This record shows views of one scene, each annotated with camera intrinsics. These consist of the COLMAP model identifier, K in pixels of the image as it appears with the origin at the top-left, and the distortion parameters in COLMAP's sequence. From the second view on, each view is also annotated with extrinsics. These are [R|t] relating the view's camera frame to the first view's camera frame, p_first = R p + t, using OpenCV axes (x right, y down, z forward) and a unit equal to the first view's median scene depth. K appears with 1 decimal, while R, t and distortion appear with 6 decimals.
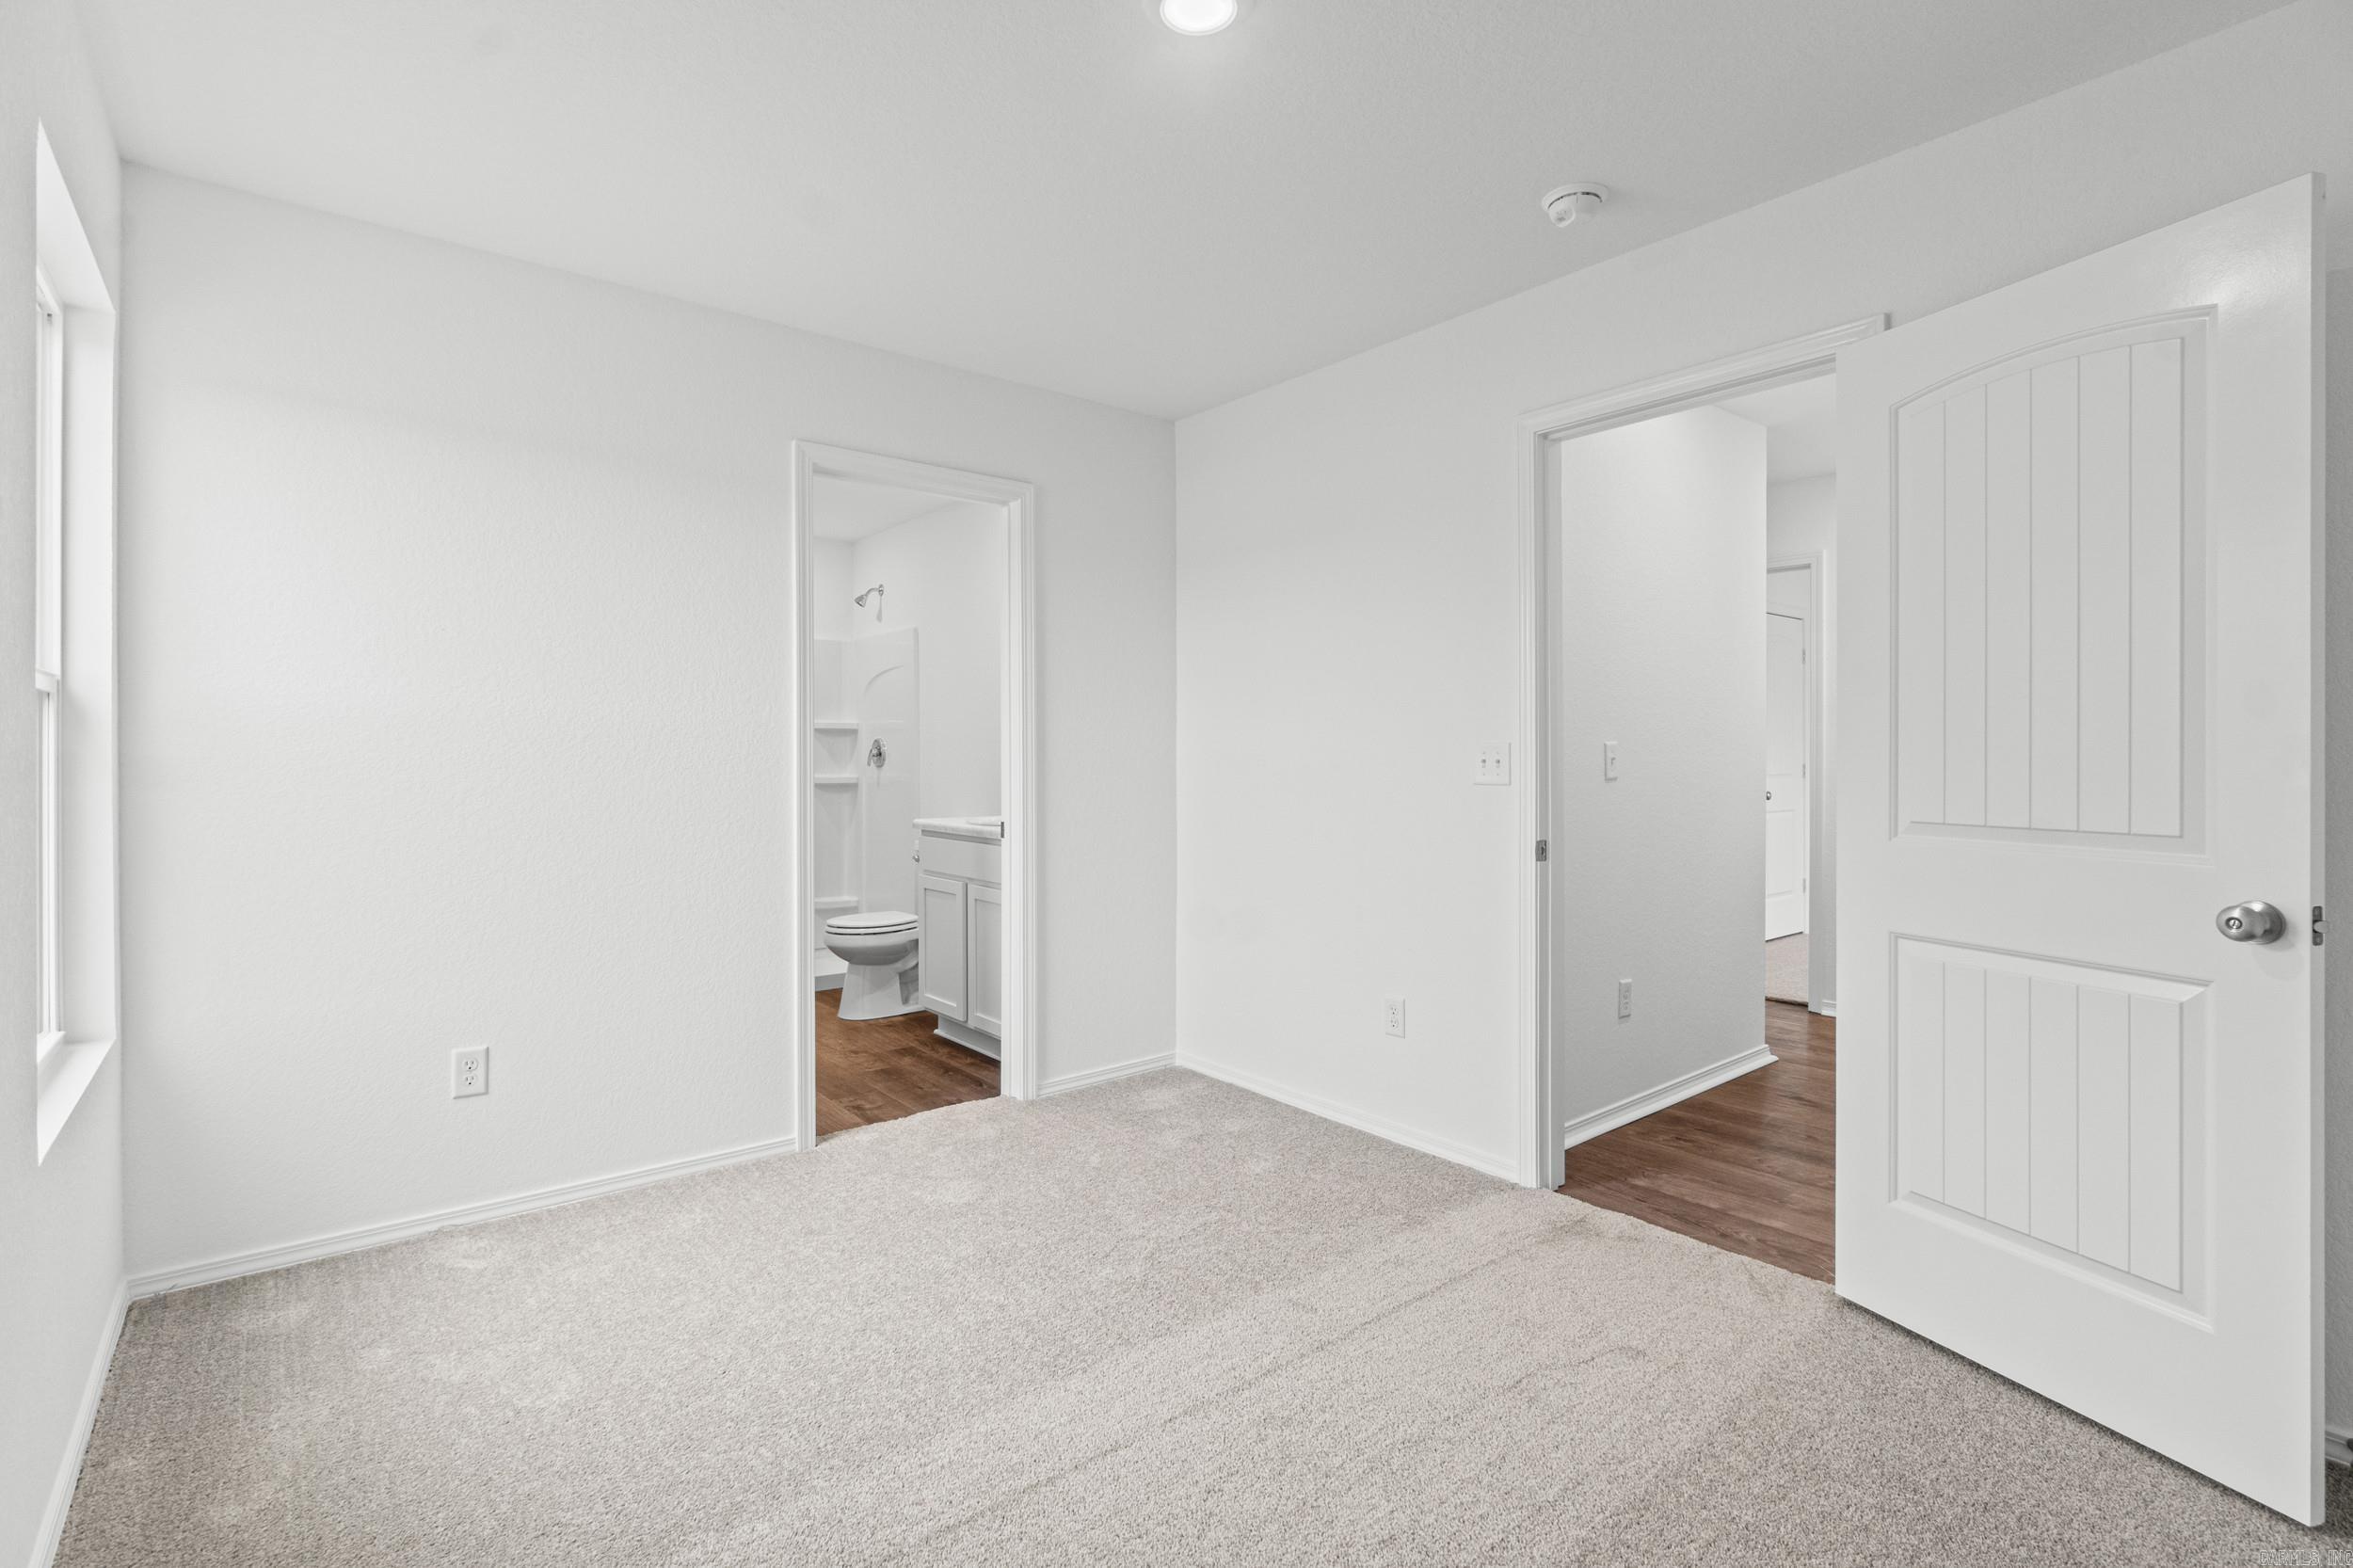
lens RADIAL K [[1143.9, 0, 1177.3], [0, 1143.9, 763.2], [0, 0, 1]] dist [-0.007830, 0.003153]
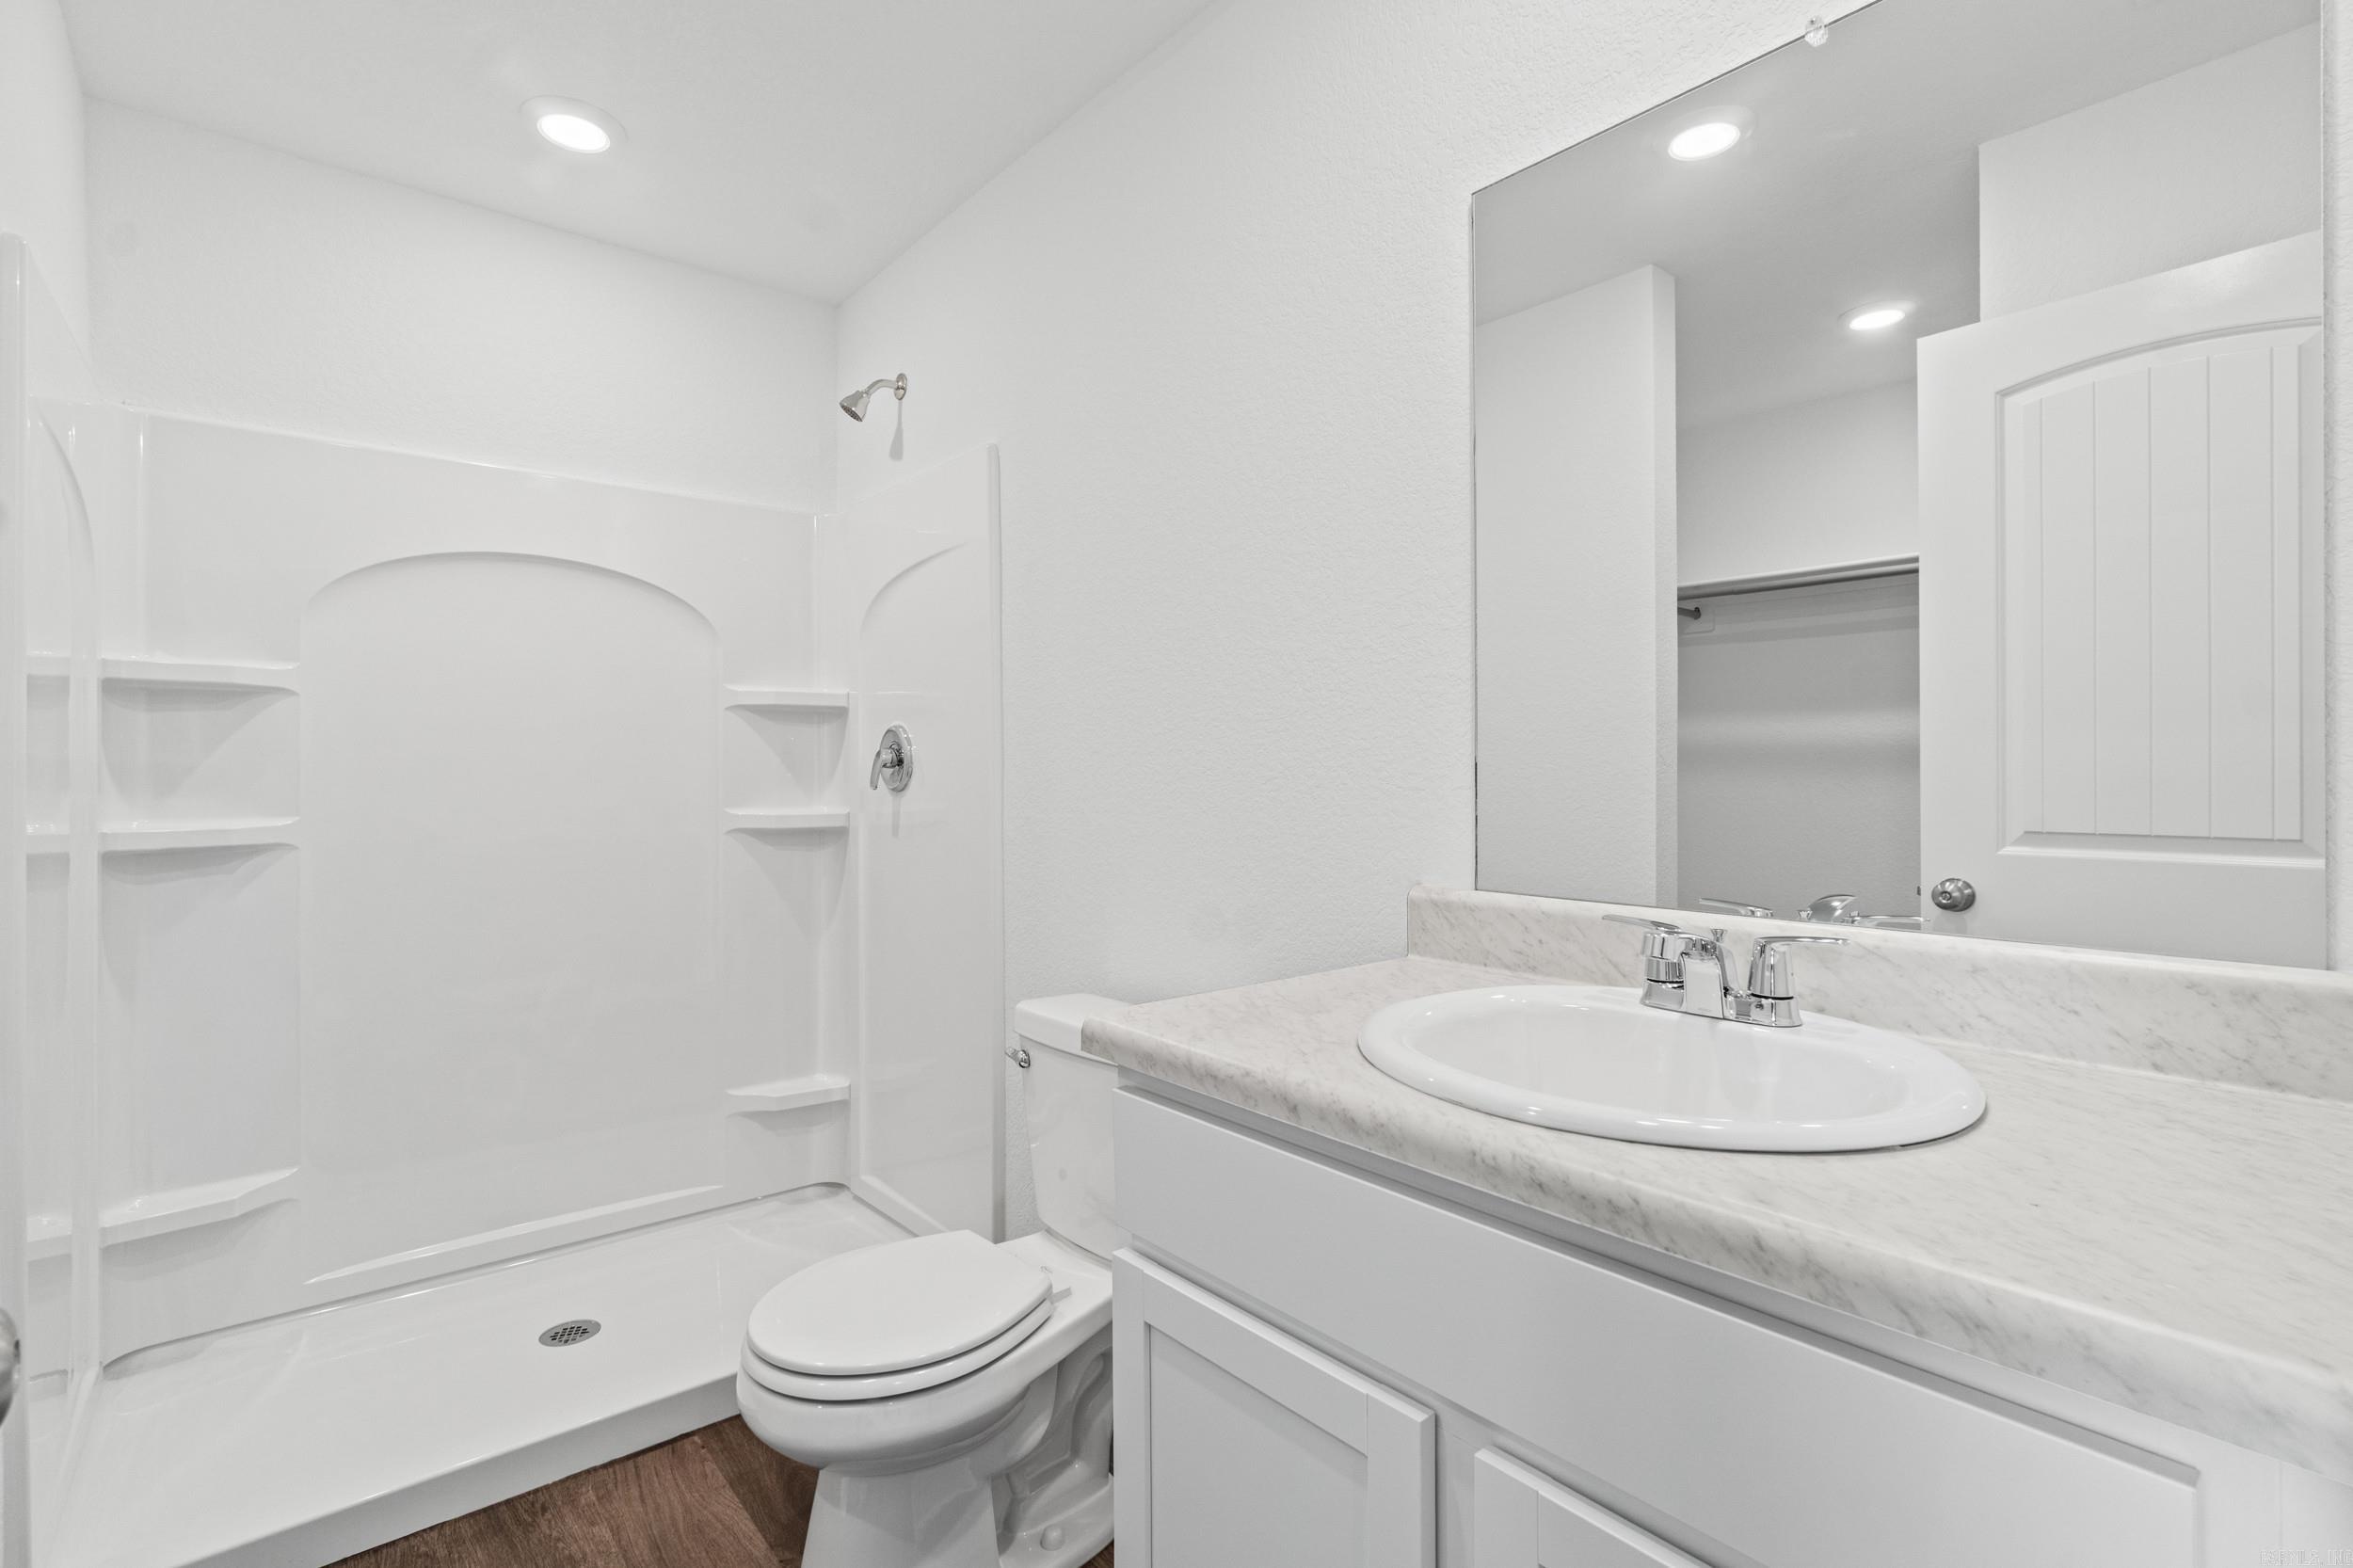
lens RADIAL K [[1143.9, 0, 1182.6], [0, 1143.9, 779.5], [0, 0, 1]] dist [-0.007830, 0.003153]
pose [[0.999866, -0.003599, 0.015962, -0.157658], [0.003606, 0.999993, -0.000356, -0.000512], [-0.015960, 0.000413, 0.999873, 0.557130]]
